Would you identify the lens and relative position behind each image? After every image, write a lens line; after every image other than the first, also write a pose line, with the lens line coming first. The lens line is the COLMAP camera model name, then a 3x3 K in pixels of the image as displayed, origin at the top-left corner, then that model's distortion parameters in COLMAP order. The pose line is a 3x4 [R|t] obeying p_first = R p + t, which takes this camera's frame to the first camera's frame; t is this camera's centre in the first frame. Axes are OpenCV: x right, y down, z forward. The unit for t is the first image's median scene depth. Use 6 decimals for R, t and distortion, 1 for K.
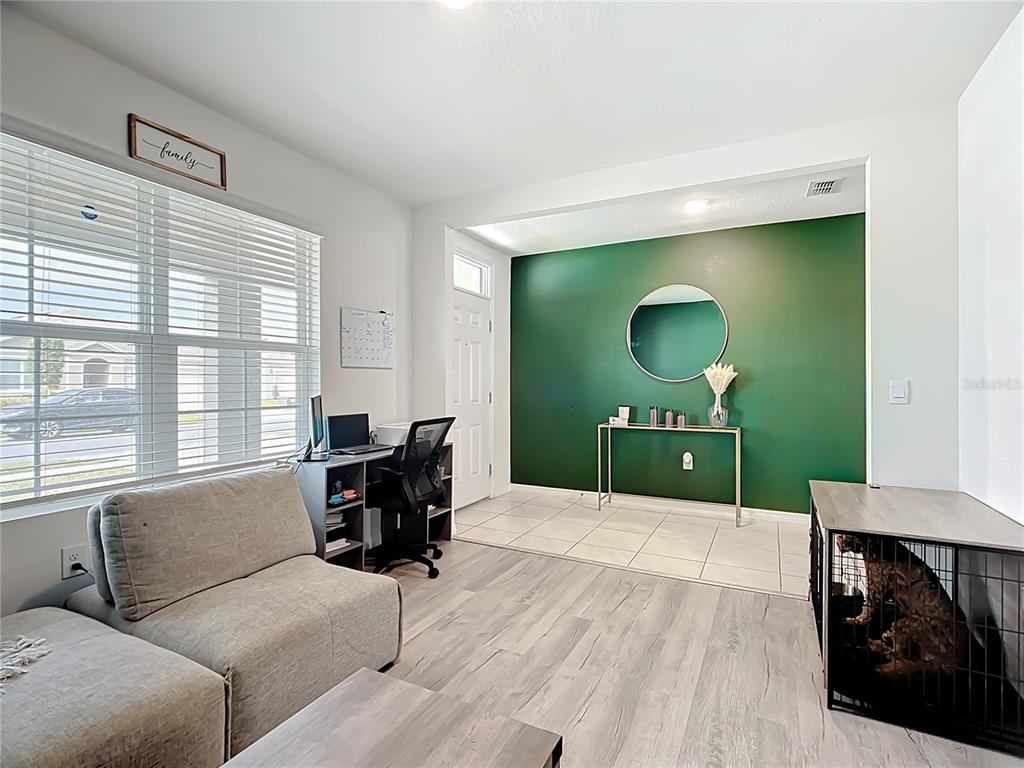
lens RADIAL K [[504.5, 0, 515.4], [0, 504.5, 390.5], [0, 0, 1]] dist [-0.004657, 0.000923]
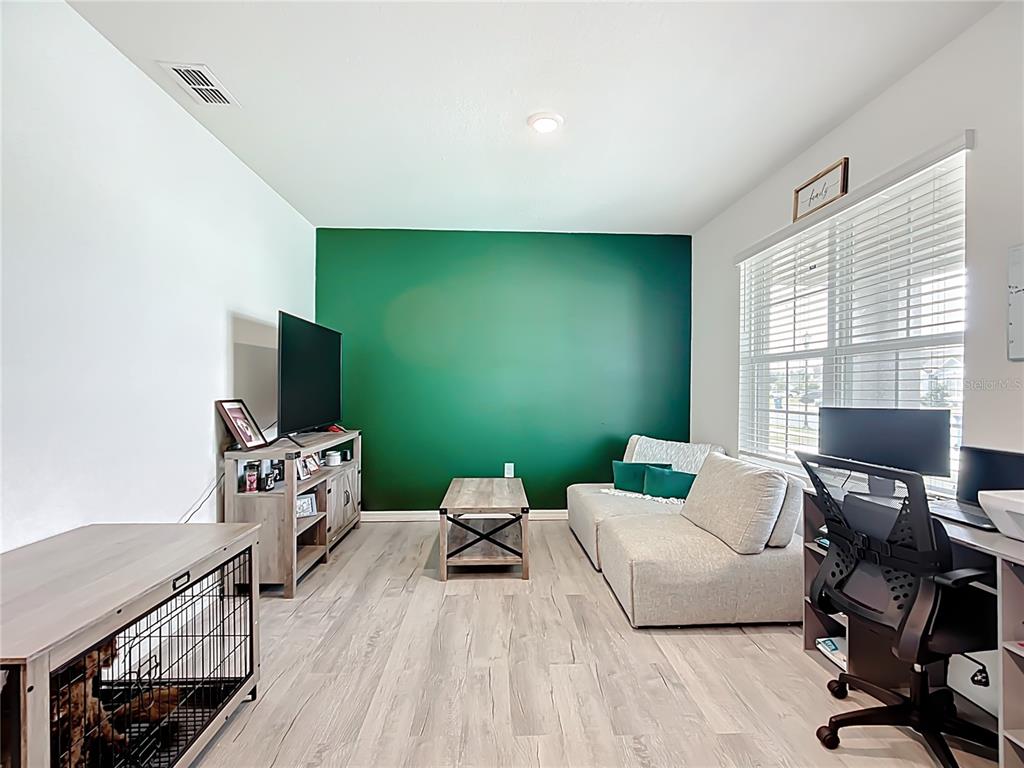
lens RADIAL K [[504.5, 0, 515.4], [0, 504.5, 390.5], [0, 0, 1]] dist [-0.004657, 0.000923]
pose [[-0.868527, 0.000720, -0.495642, 0.558637], [-0.008065, 0.999846, 0.015584, -0.026035], [0.495577, 0.017532, -0.868387, 1.804137]]
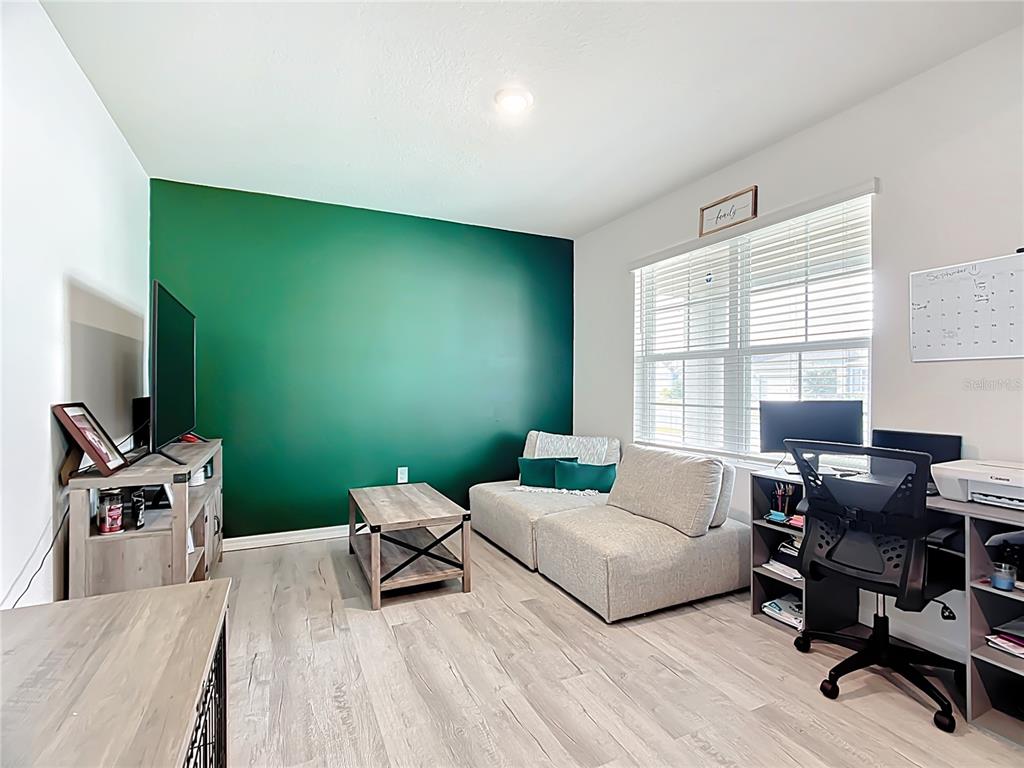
lens RADIAL K [[498.4, 0, 515.2], [0, 498.4, 386.0], [0, 0, 1]] dist [-0.005330, -0.000402]
pose [[-0.609608, 0.003368, -0.792696, 0.779695], [-0.007412, 0.999923, 0.009949, -0.021972], [0.792669, 0.011941, -0.609536, 1.474953]]
